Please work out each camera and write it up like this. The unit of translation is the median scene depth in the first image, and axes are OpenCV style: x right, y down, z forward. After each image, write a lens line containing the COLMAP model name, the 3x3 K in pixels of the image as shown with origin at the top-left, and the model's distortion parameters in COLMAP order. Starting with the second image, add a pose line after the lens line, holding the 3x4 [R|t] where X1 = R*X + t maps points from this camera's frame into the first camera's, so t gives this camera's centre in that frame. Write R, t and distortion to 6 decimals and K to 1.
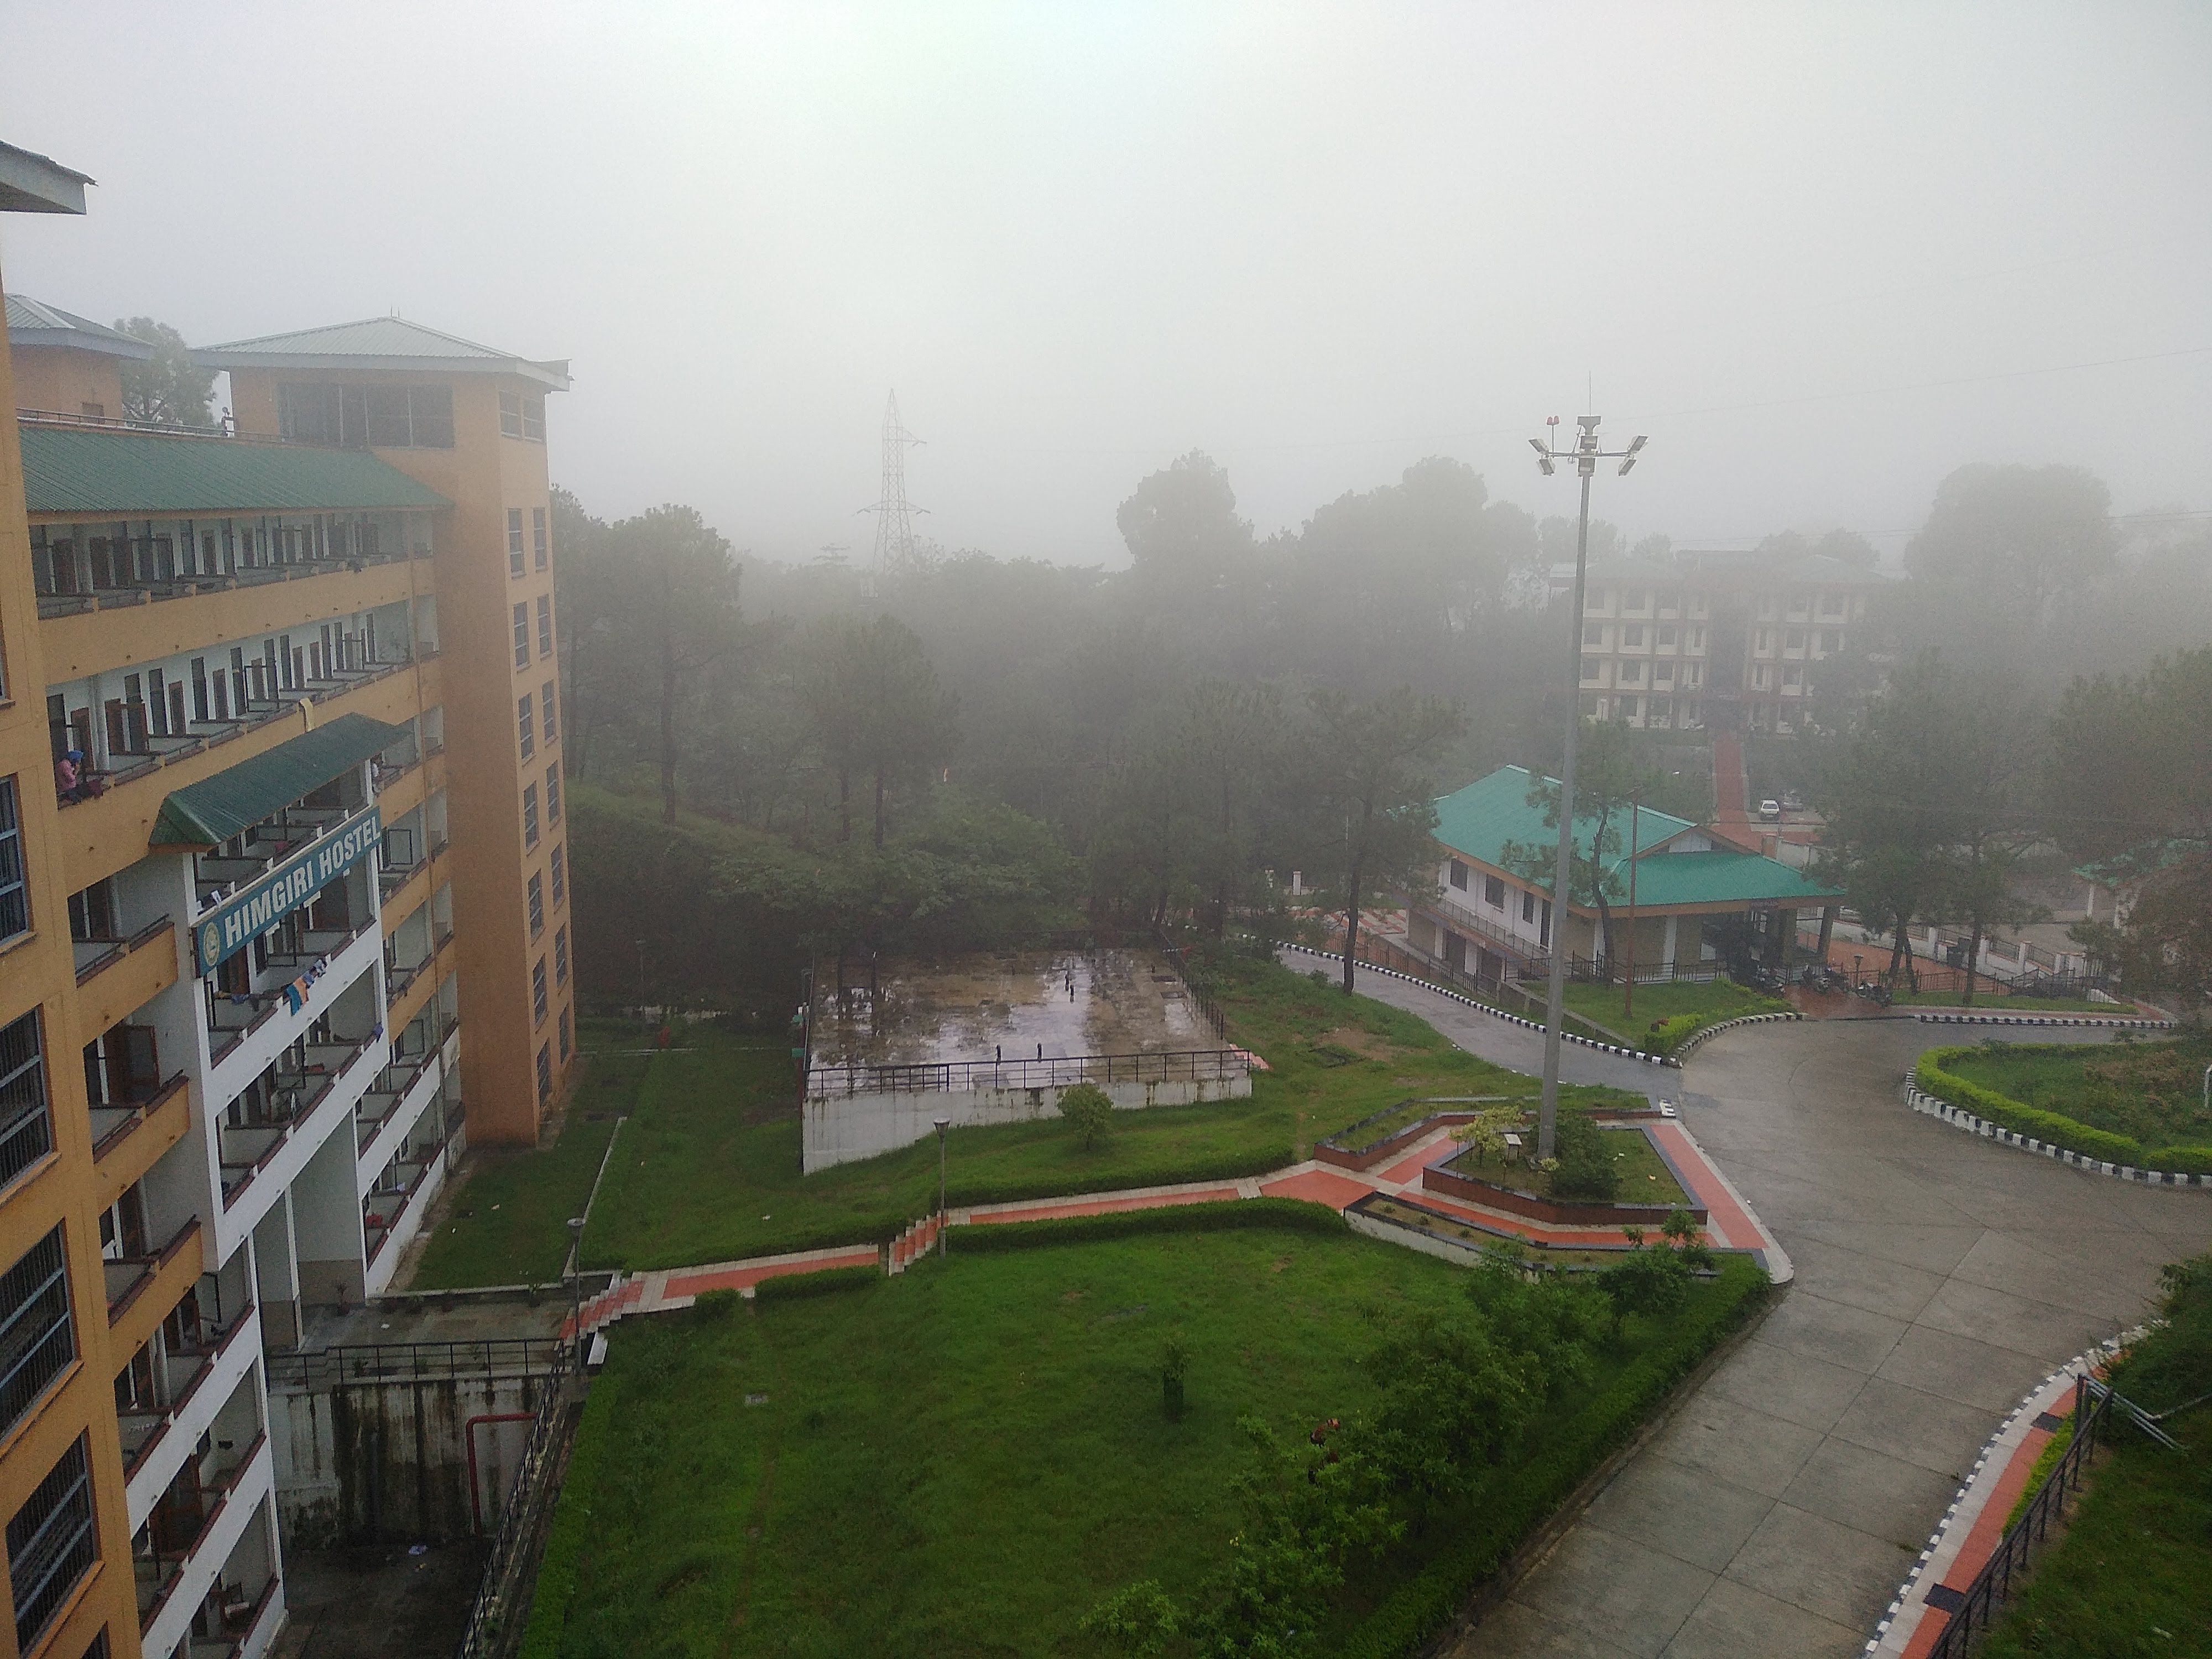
lens RADIAL K [[1754.0, 0, 1139.8], [0, 1754.0, 828.6], [0, 0, 1]] dist [0.094910, -0.184919]
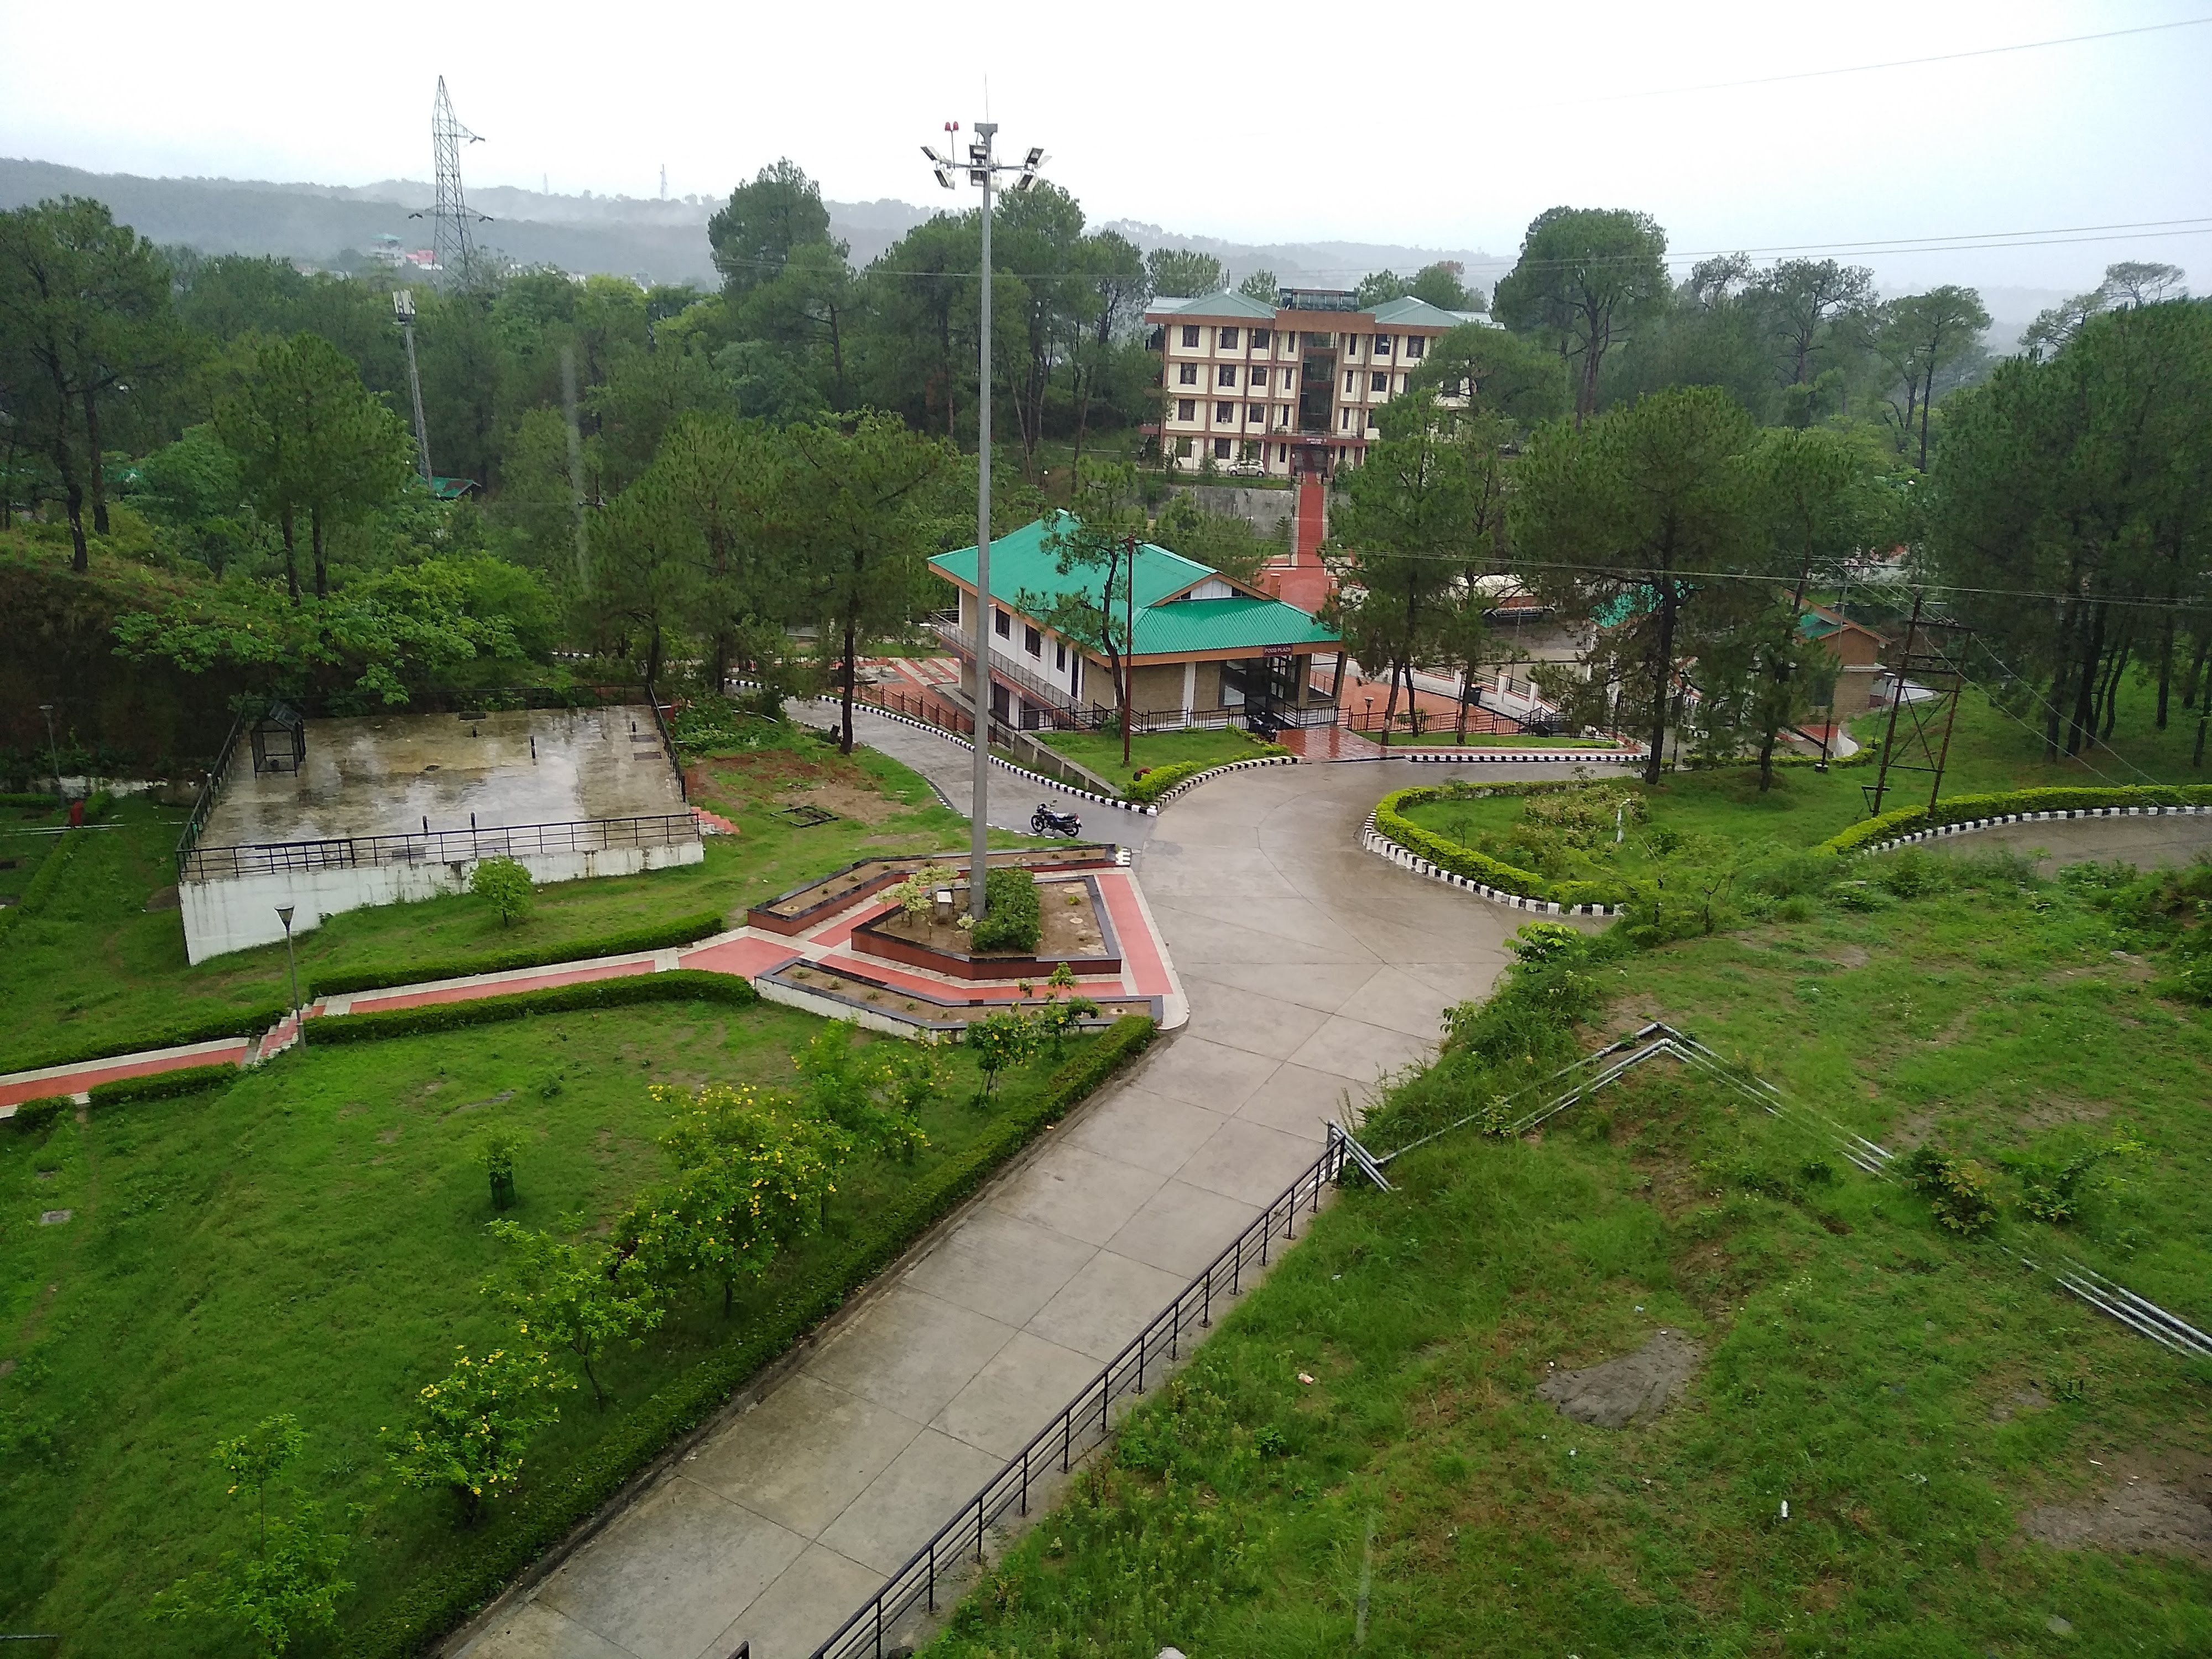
lens RADIAL K [[1754.0, 0, 1139.8], [0, 1754.0, 828.6], [0, 0, 1]] dist [0.094910, -0.184919]
pose [[0.981617, -0.031020, 0.188324, 0.119618], [0.003620, 0.989553, 0.144125, -0.002191], [-0.190827, -0.140794, 0.971474, 0.031104]]
